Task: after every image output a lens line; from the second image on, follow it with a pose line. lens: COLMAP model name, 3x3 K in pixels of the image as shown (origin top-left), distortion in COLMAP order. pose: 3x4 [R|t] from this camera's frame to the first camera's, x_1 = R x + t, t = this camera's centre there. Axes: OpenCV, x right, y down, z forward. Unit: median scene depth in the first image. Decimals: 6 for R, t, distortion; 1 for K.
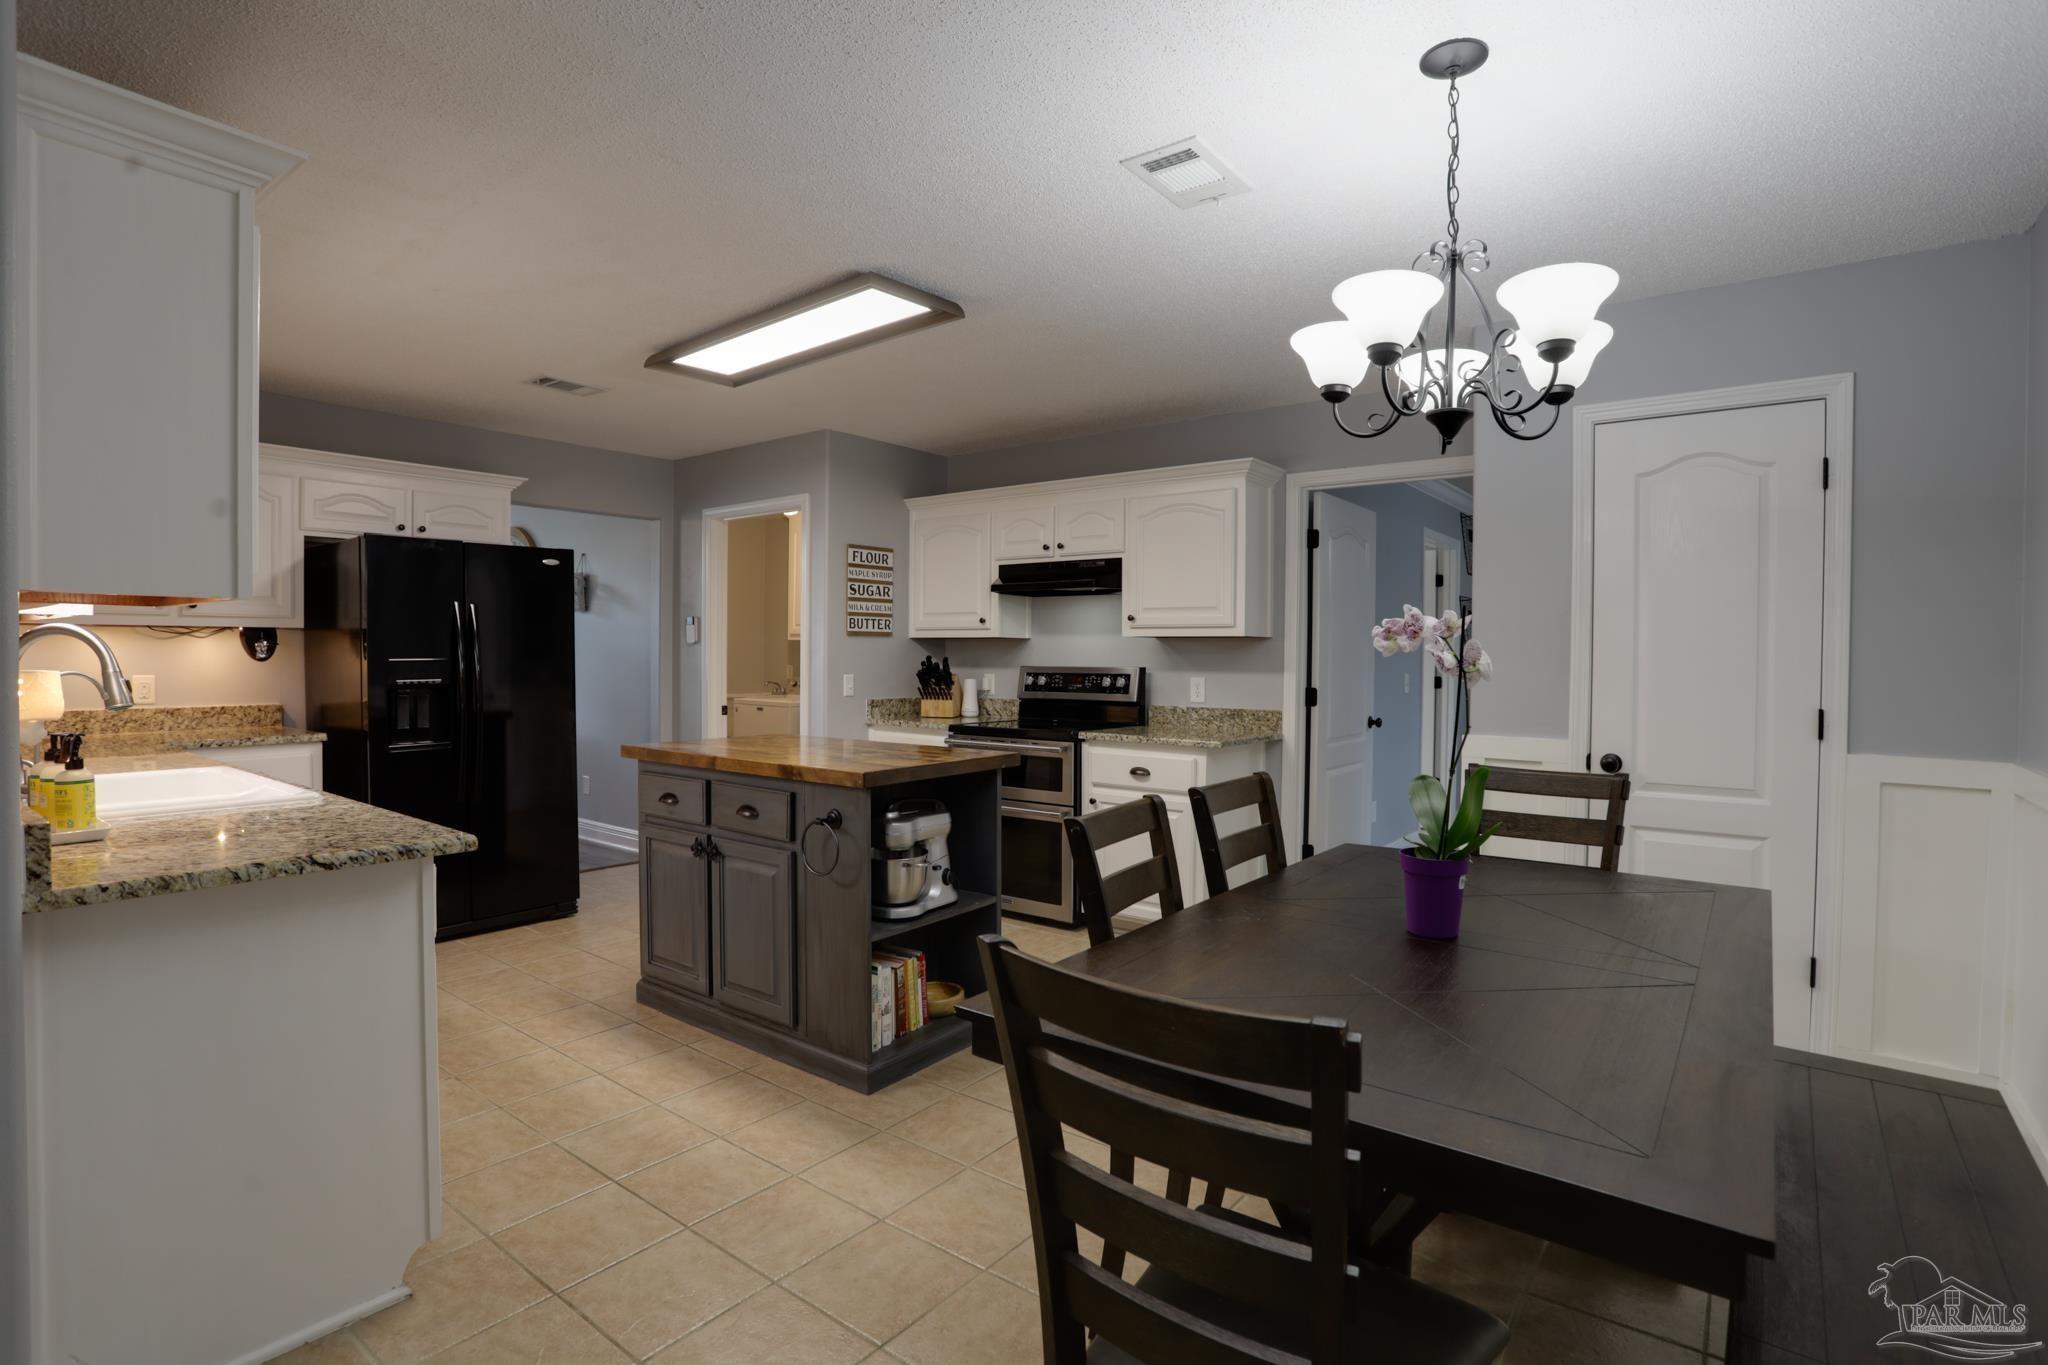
lens RADIAL K [[994.7, 0, 1018.9], [0, 994.7, 671.9], [0, 0, 1]] dist [-0.047814, 0.005037]
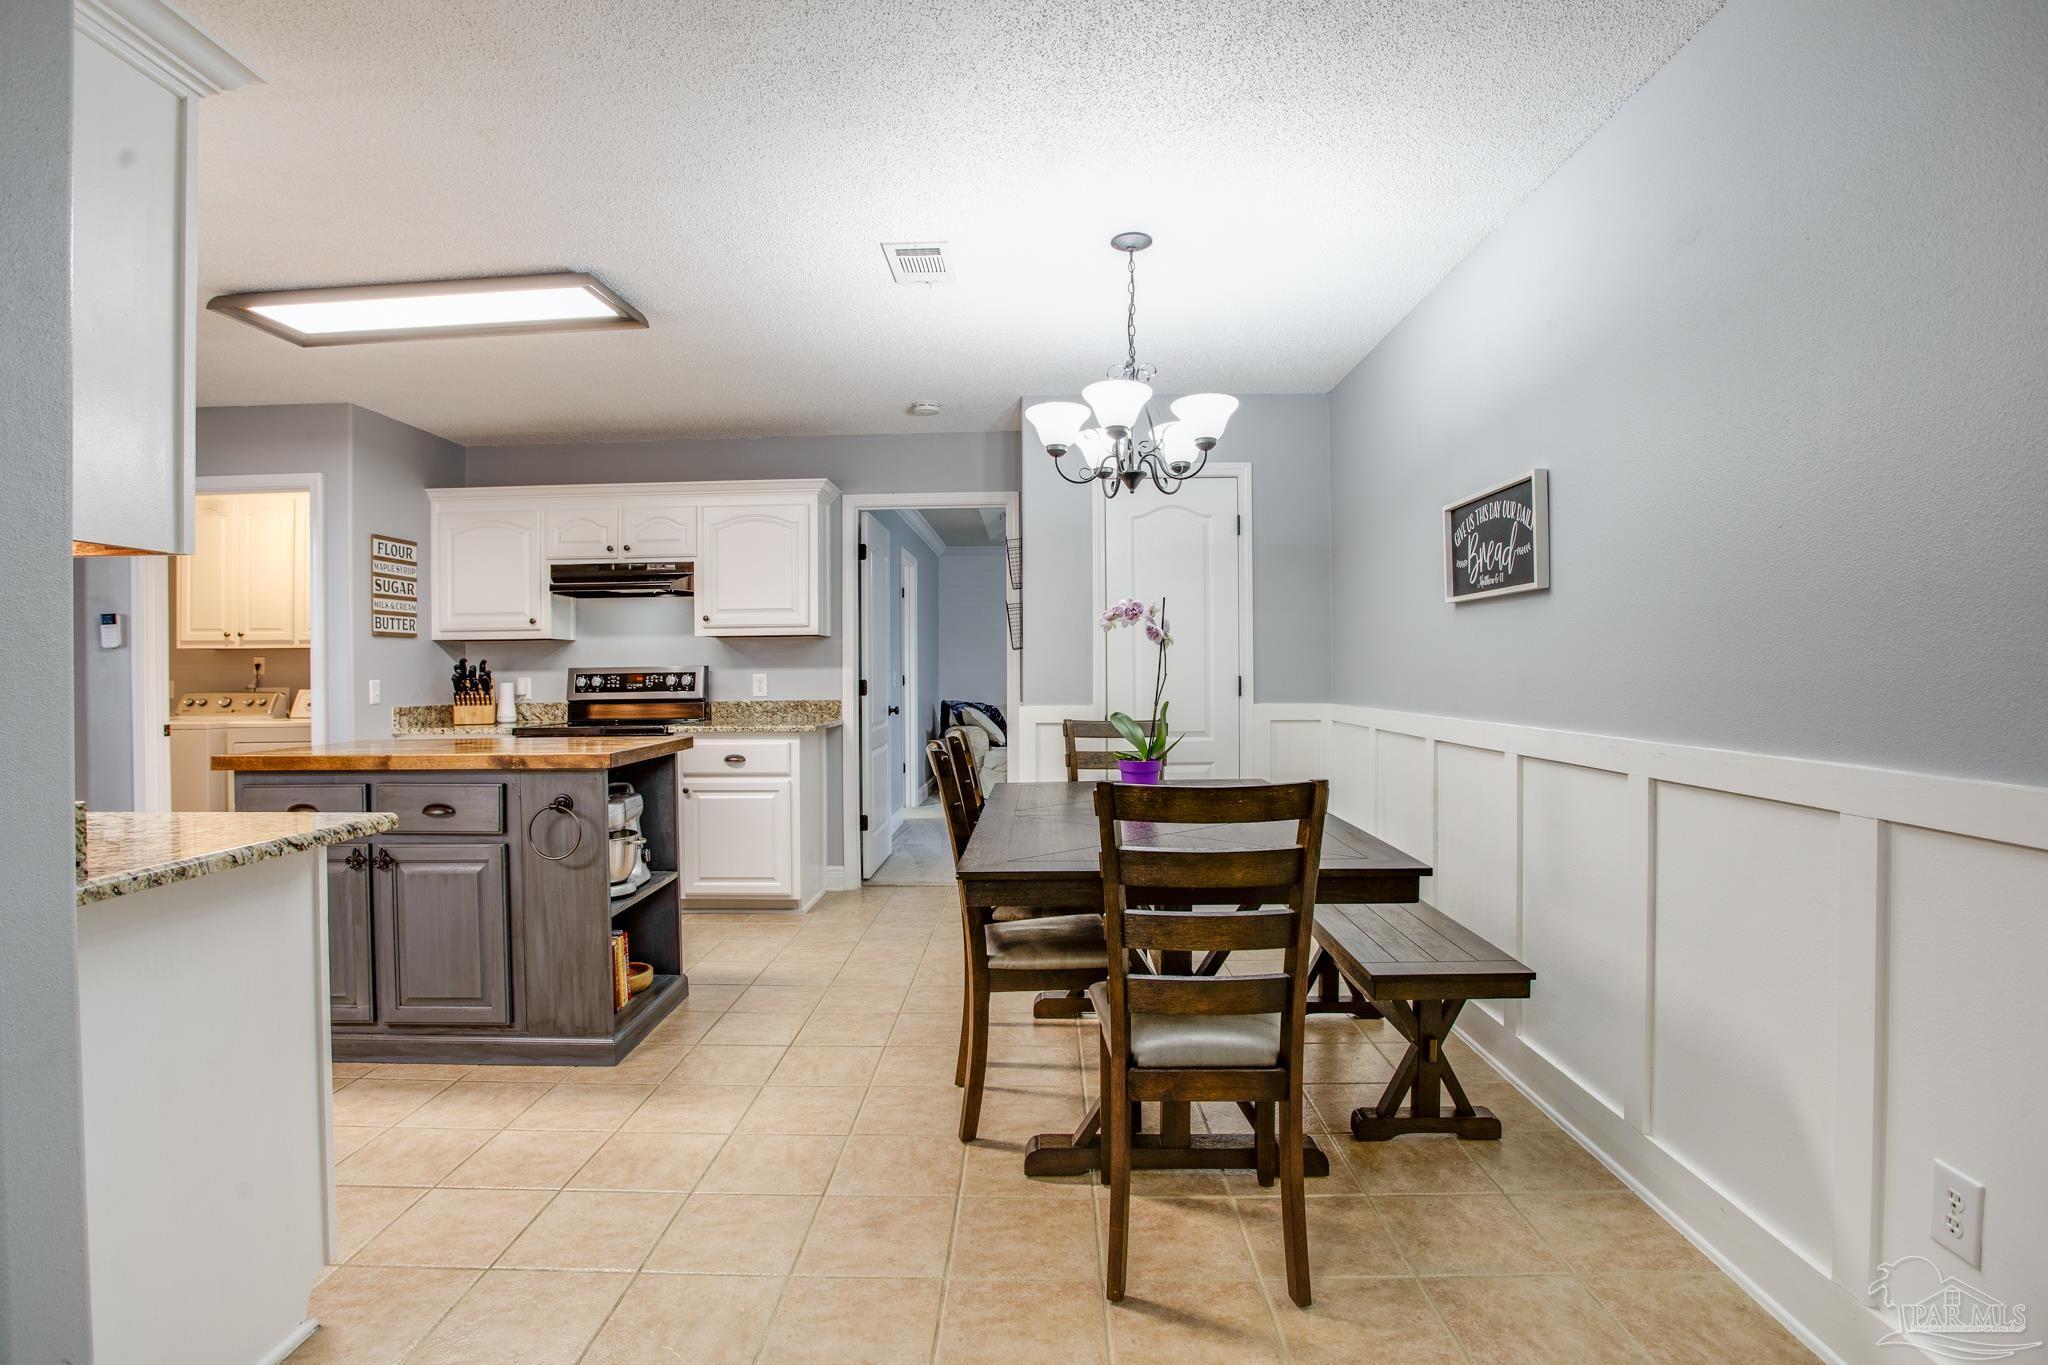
lens RADIAL K [[994.7, 0, 1019.3], [0, 994.7, 675.6], [0, 0, 1]] dist [-0.047814, 0.005037]
pose [[0.807314, -0.020606, 0.589762, -0.248034], [0.028413, 0.999588, -0.003968, 0.021365], [-0.589437, 0.019960, 0.807568, -0.055285]]
